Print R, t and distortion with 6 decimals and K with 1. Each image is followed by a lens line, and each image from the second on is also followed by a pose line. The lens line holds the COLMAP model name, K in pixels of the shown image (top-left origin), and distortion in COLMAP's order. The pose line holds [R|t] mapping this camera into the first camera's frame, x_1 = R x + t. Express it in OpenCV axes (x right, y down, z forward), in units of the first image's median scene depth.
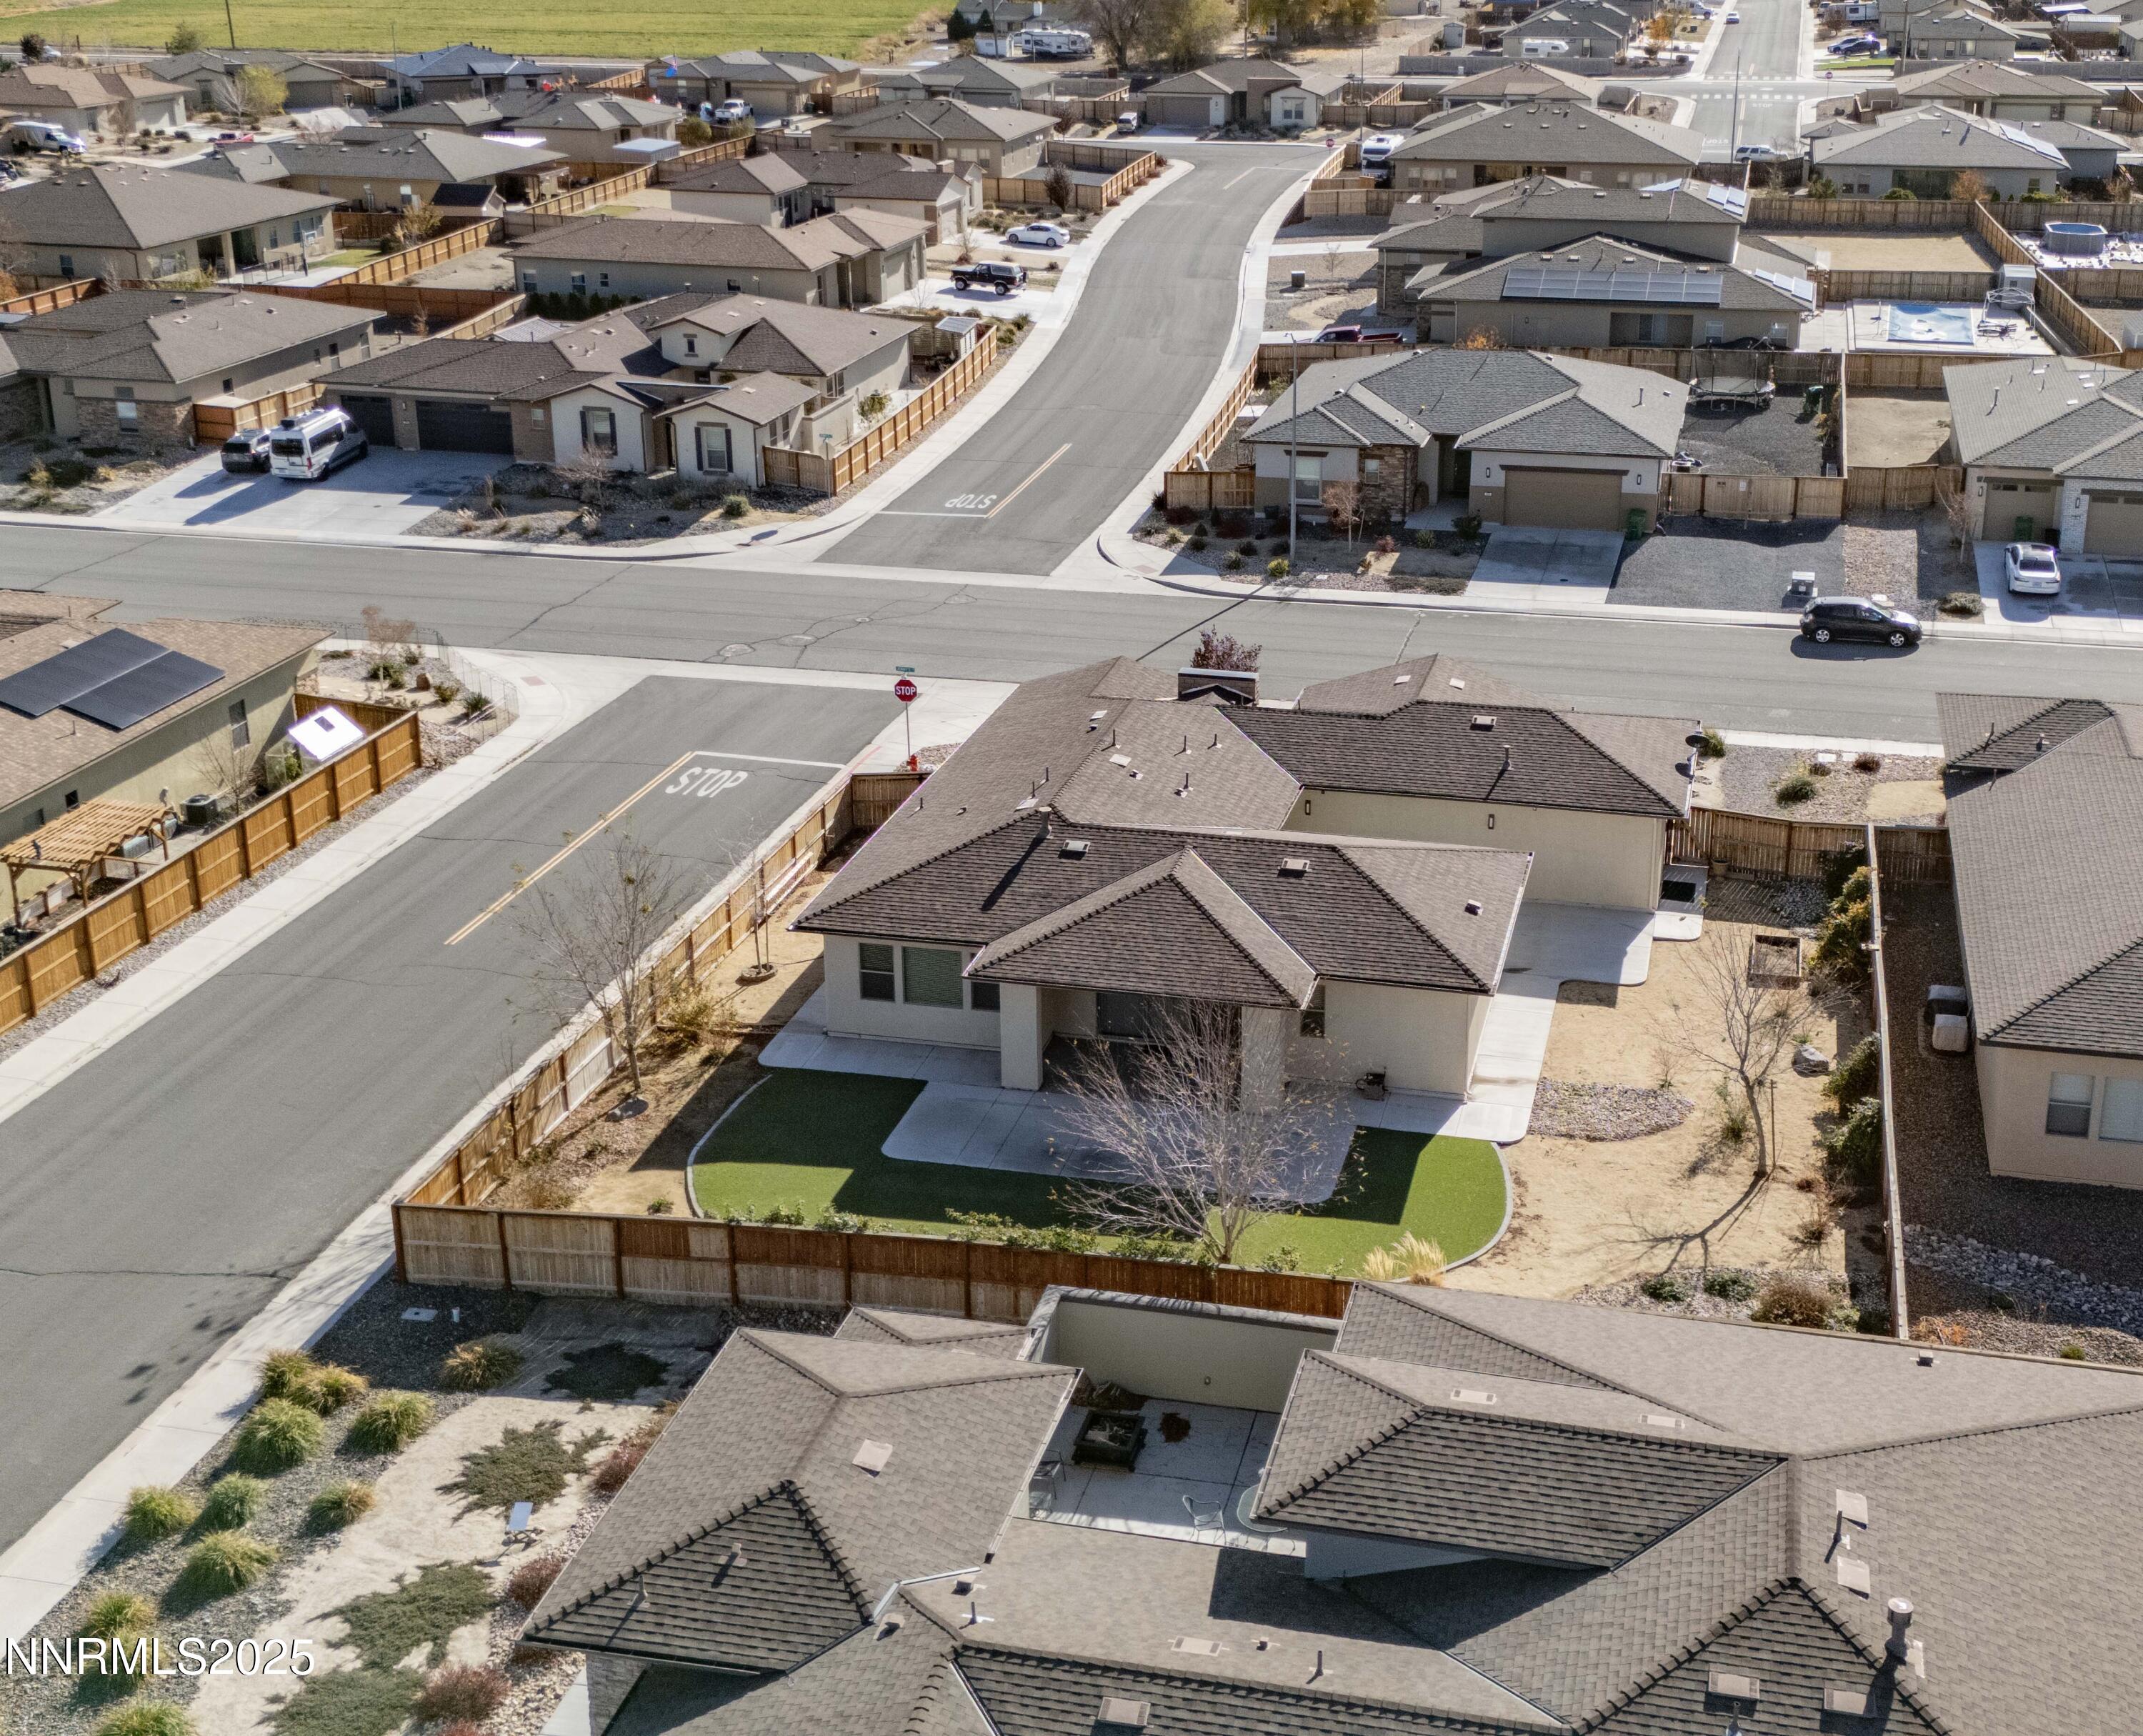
lens RADIAL K [[2692.7, 0, 1071.5], [0, 2692.7, 868.0], [0, 0, 1]] dist [0.027340, -0.032068]
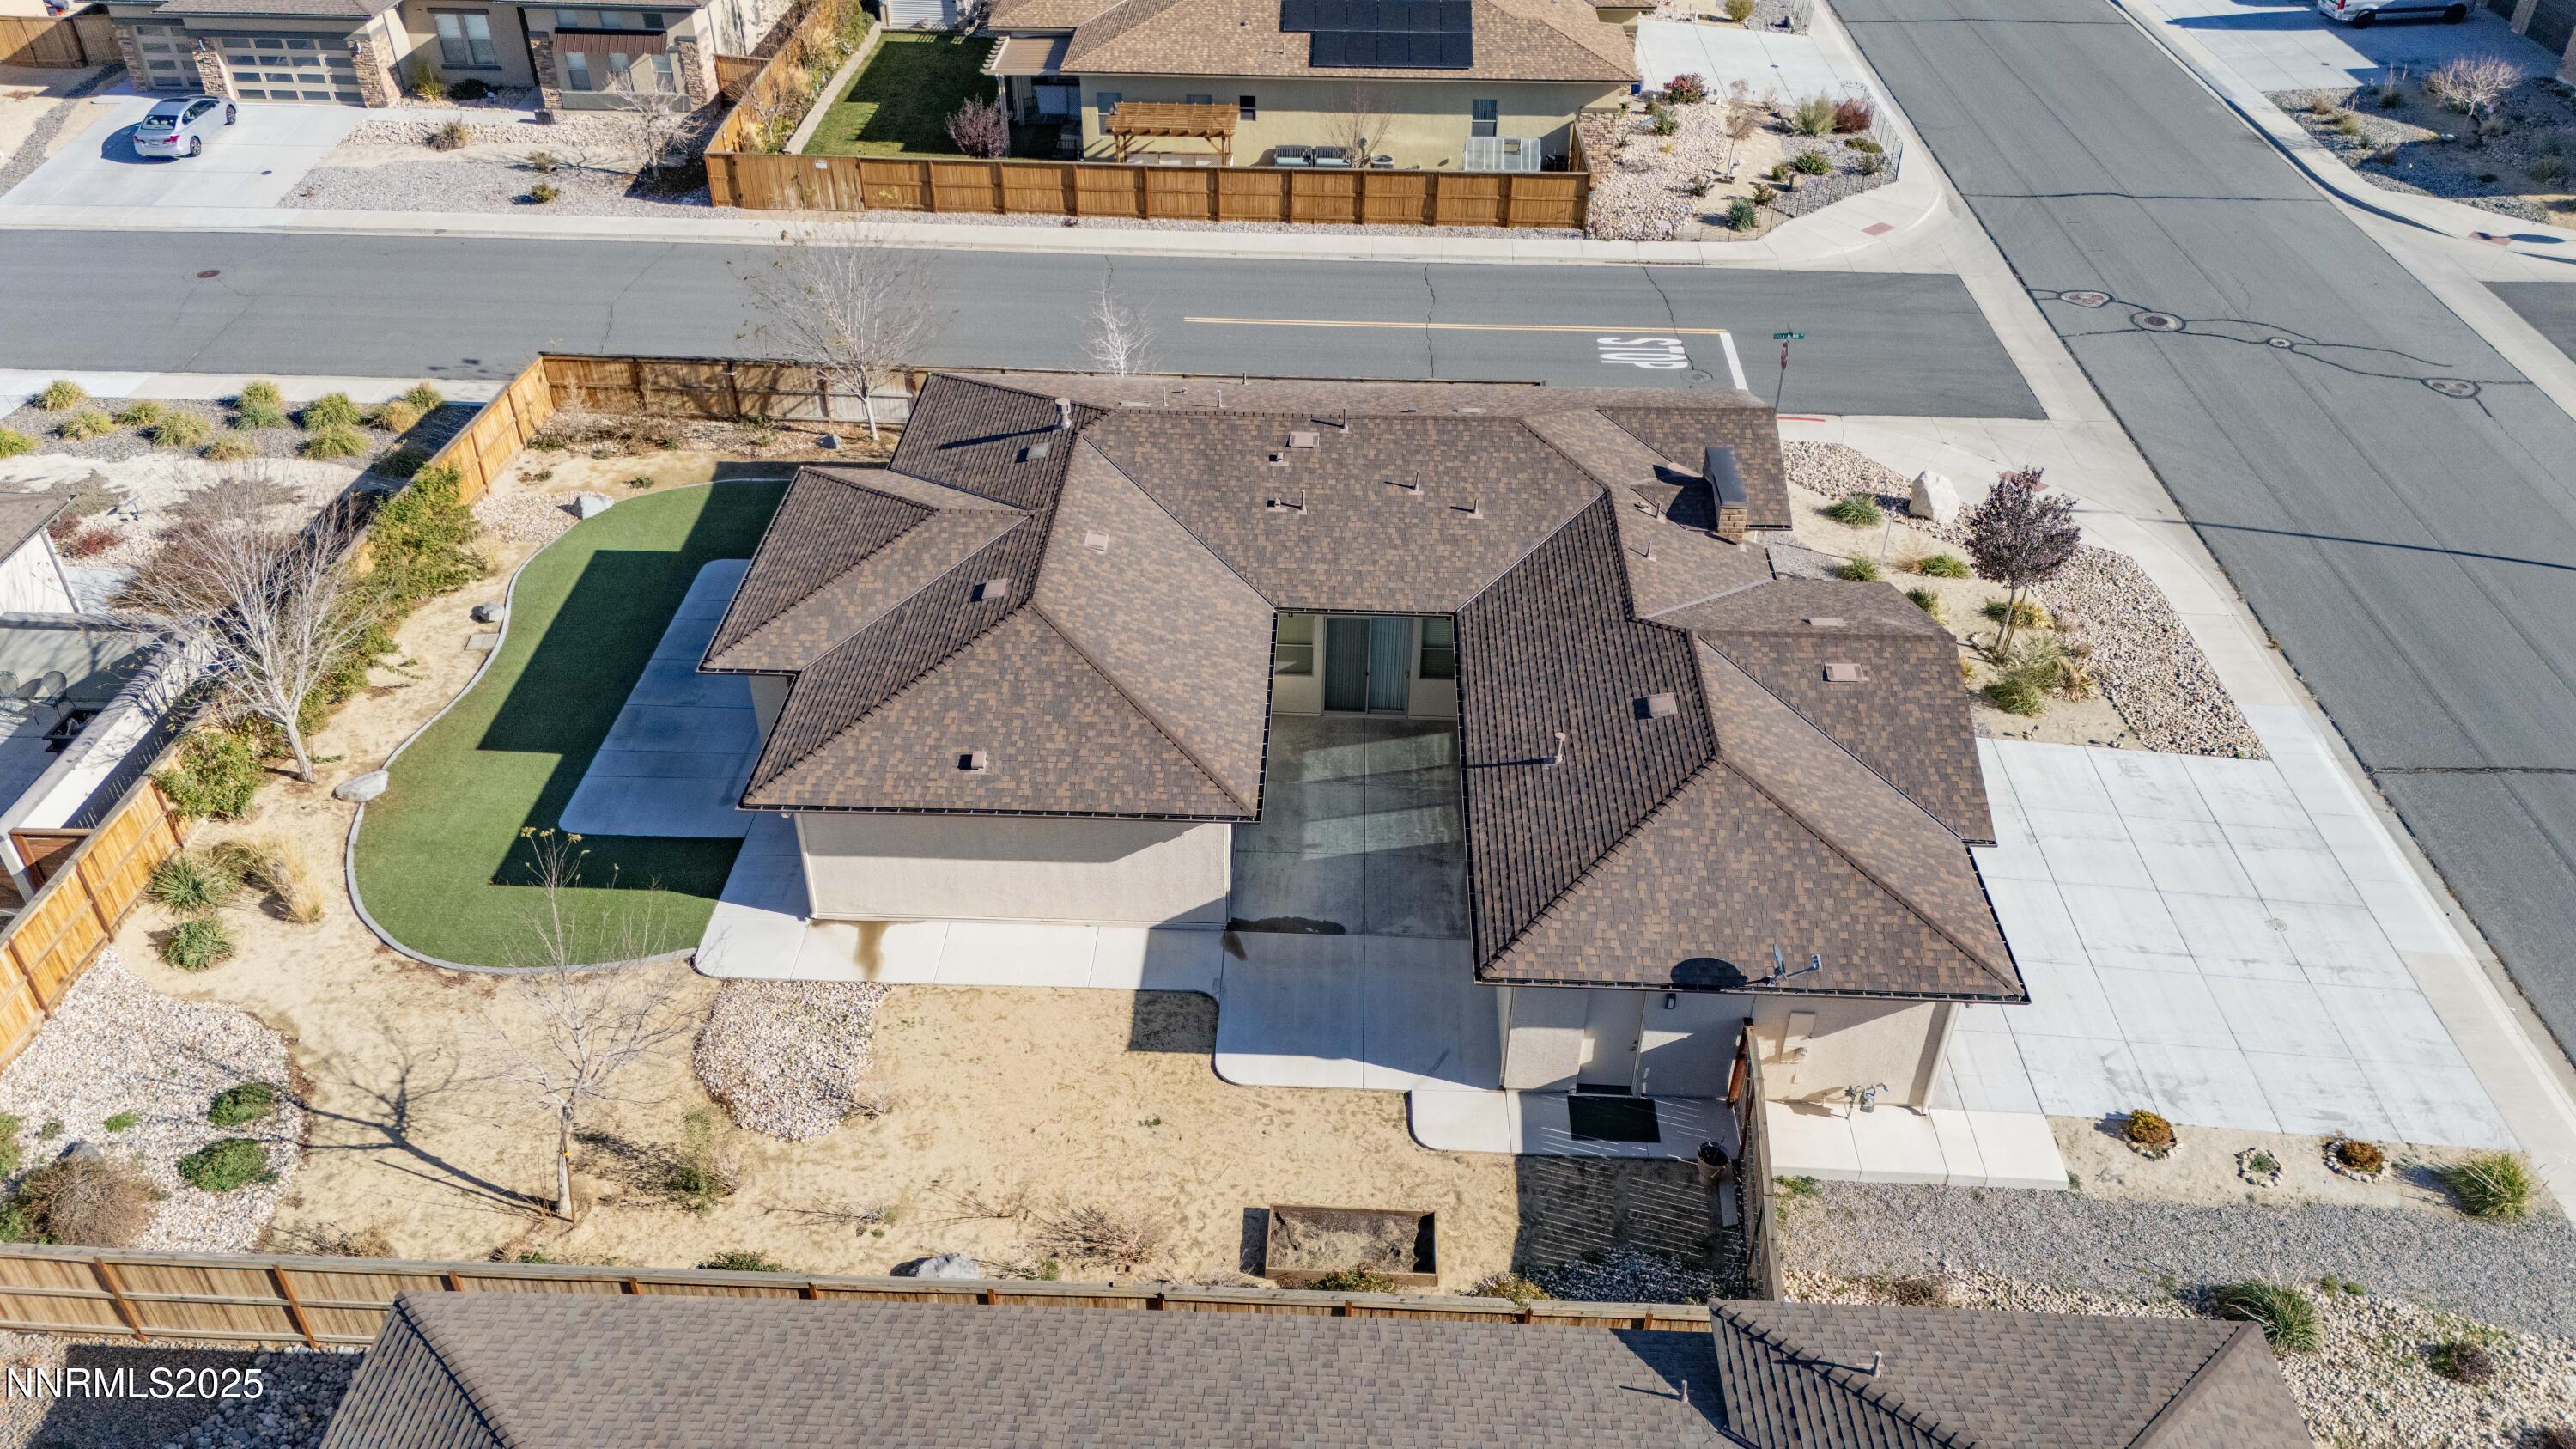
lens RADIAL K [[1803.5, 0, 1288.0], [0, 1803.5, 724.5], [0, 0, 1]] dist [0.019090, 0.002494]
pose [[0.204842, 0.592666, -0.778965, 0.561309], [-0.353875, 0.786850, 0.505608, -0.280739], [0.912586, 0.172086, 0.370910, 0.928416]]
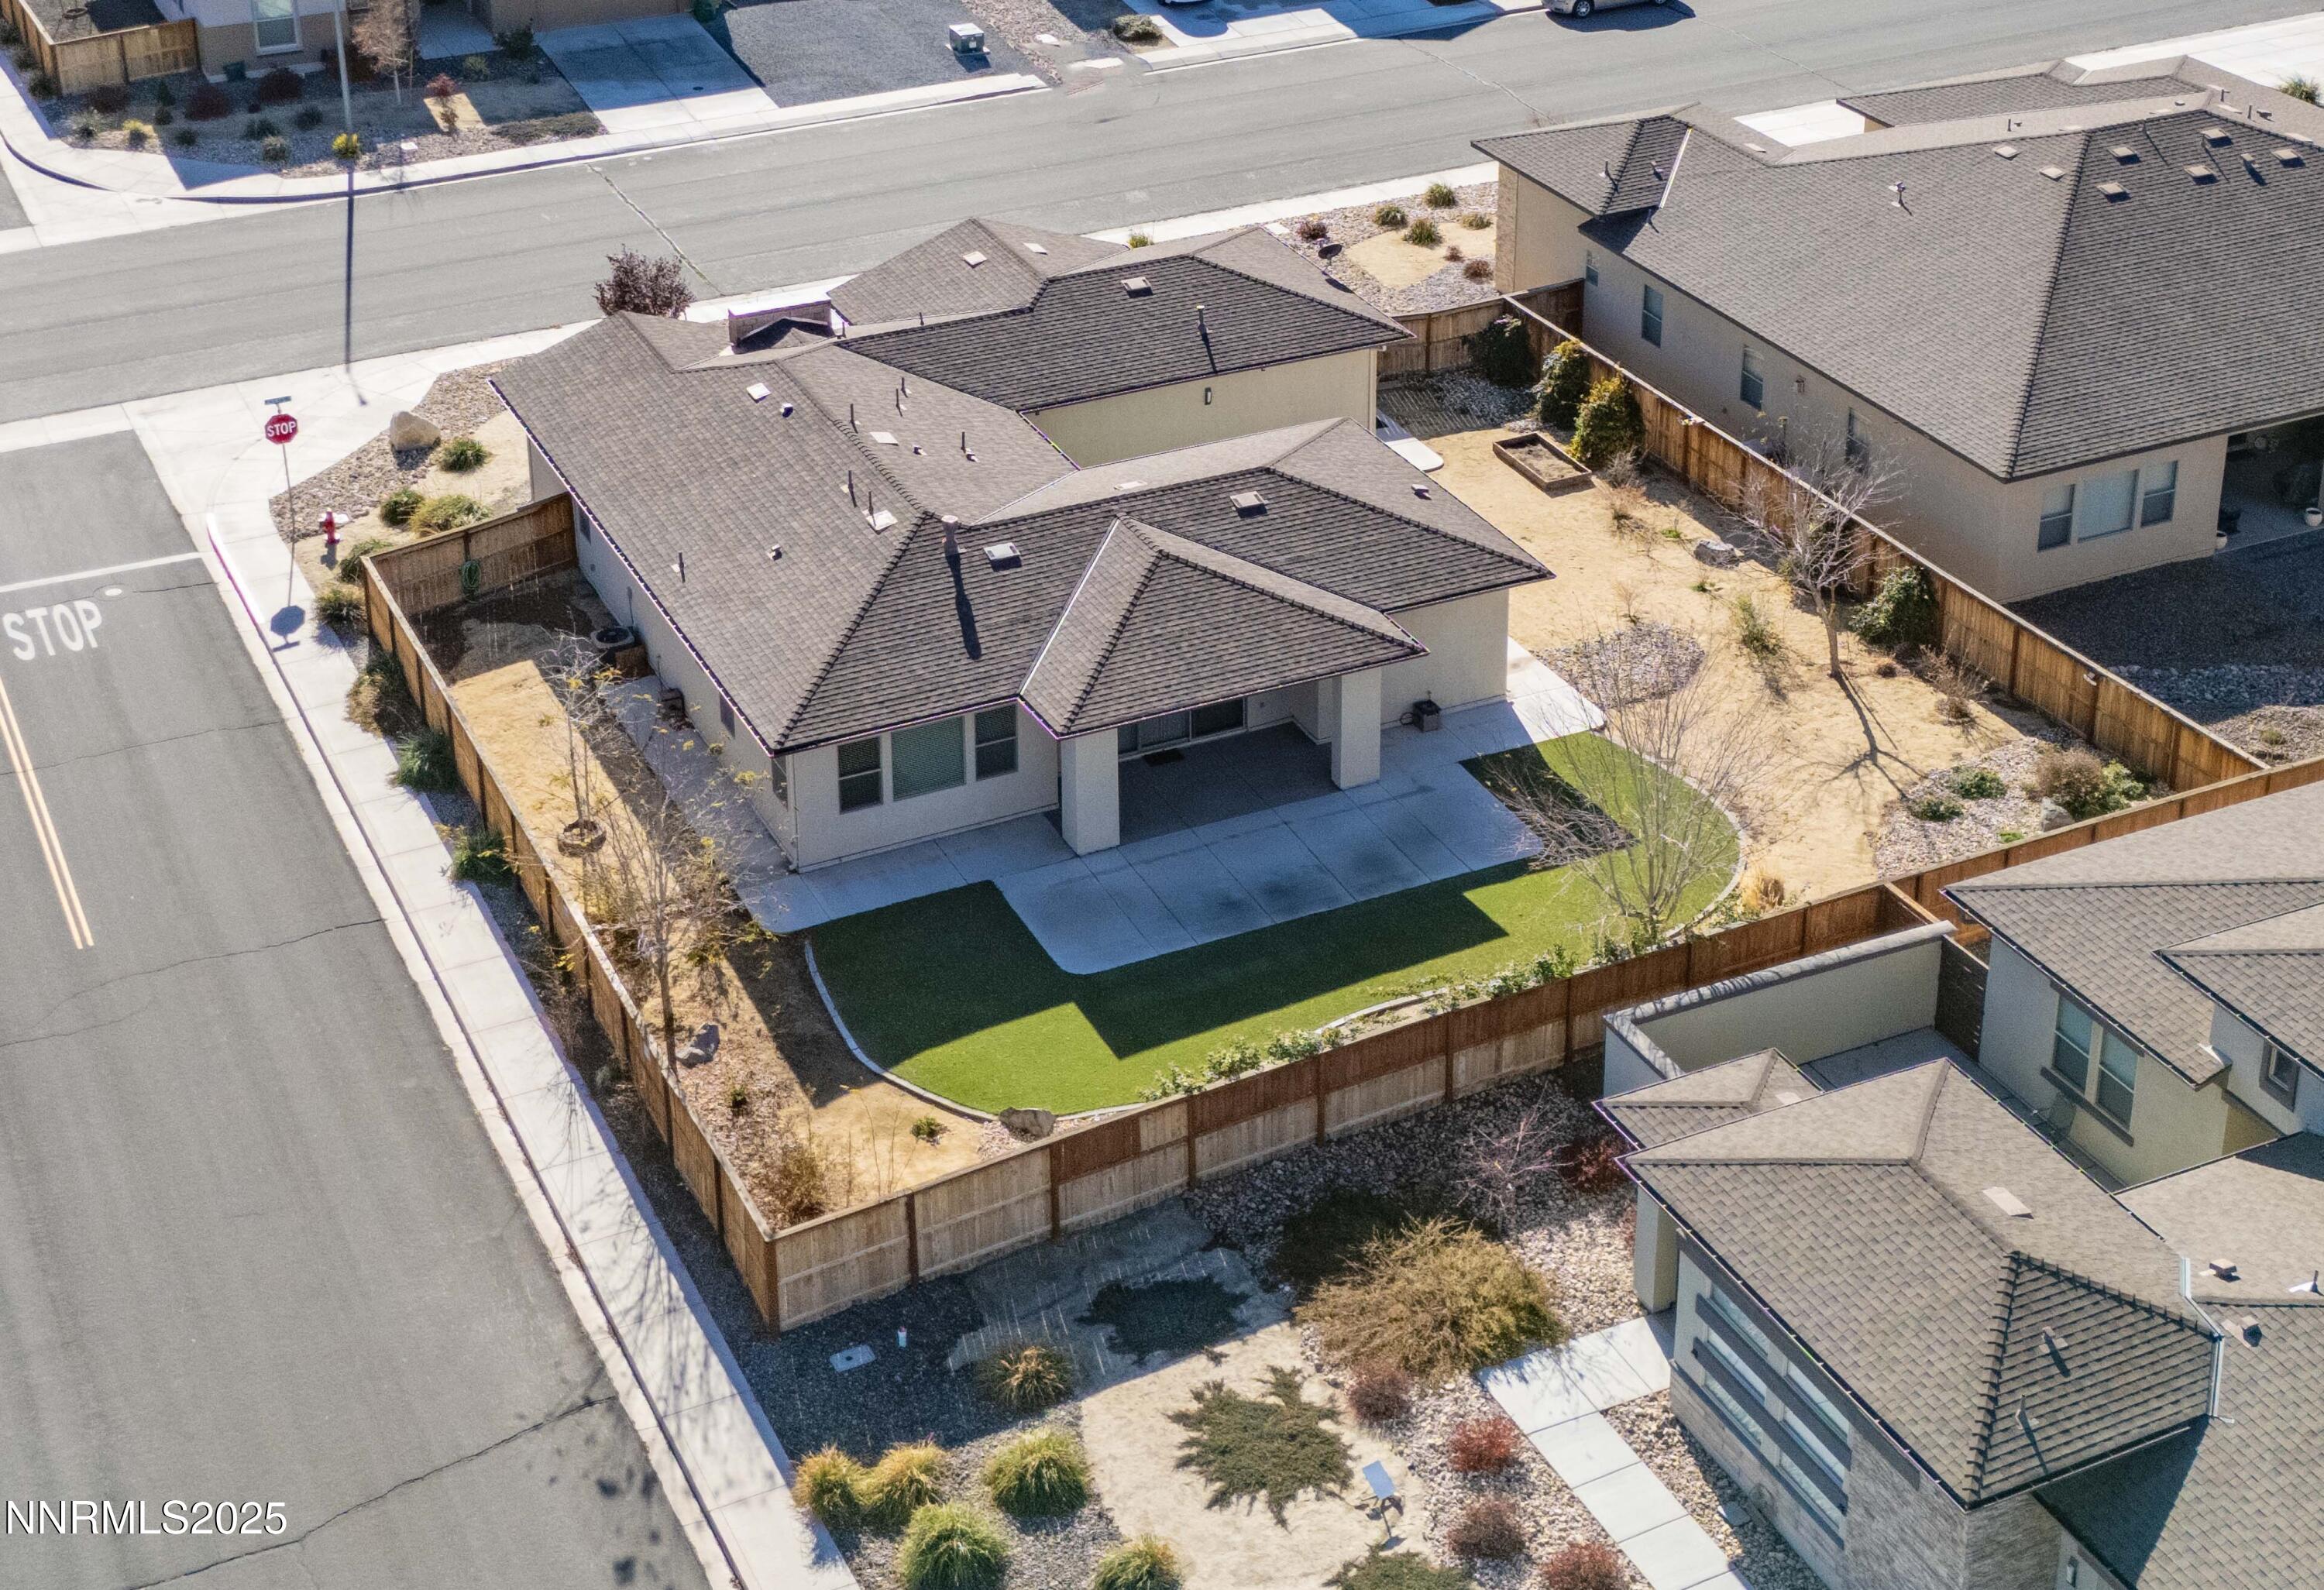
lens RADIAL K [[3593.5, 0, 1160.8], [0, 3593.5, 551.3], [0, 0, 1]] dist [0.059002, 0.030435]
pose [[0.775182, -0.278439, 0.567067, -0.616781], [0.240627, 0.960102, 0.142489, -0.162021], [-0.584116, 0.025997, 0.811254, 0.092162]]
